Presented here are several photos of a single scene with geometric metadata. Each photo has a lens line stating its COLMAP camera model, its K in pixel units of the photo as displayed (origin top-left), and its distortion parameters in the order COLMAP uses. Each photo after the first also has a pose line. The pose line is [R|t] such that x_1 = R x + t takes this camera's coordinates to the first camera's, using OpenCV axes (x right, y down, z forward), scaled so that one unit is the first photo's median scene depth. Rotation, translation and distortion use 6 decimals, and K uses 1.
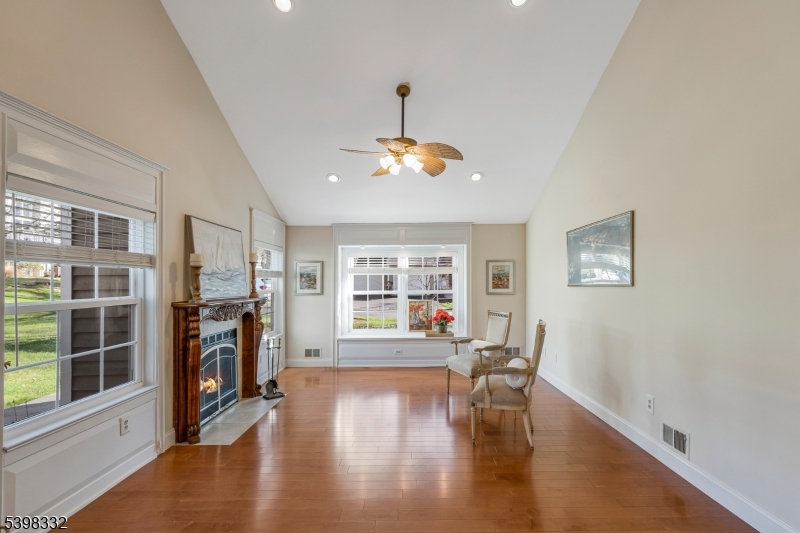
lens RADIAL K [[371.4, 0, 405.6], [0, 371.4, 264.1], [0, 0, 1]] dist [-0.001003, -0.000630]
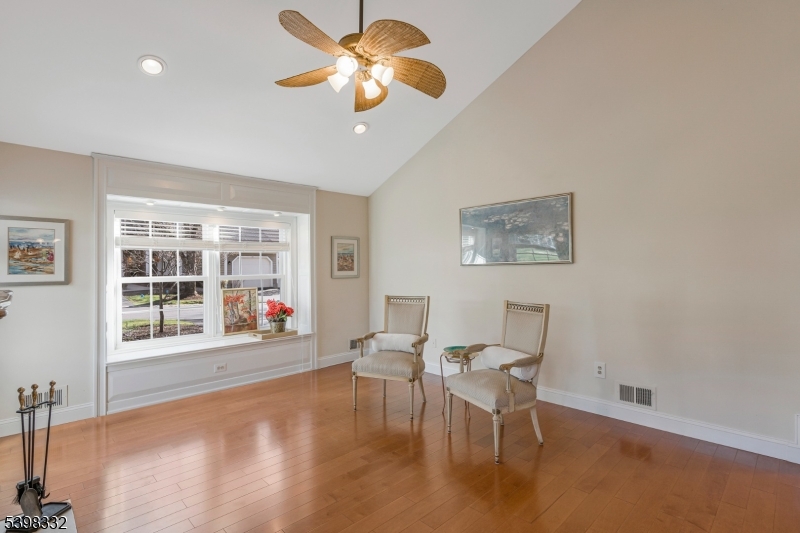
lens RADIAL K [[391.6, 0, 402.1], [0, 391.6, 261.9], [0, 0, 1]] dist [-0.001987, -0.000371]
pose [[0.714343, 0.009919, 0.699726, -0.271240], [-0.031381, 0.999348, 0.017871, 0.025927], [-0.699092, -0.034724, 0.714188, 0.279964]]
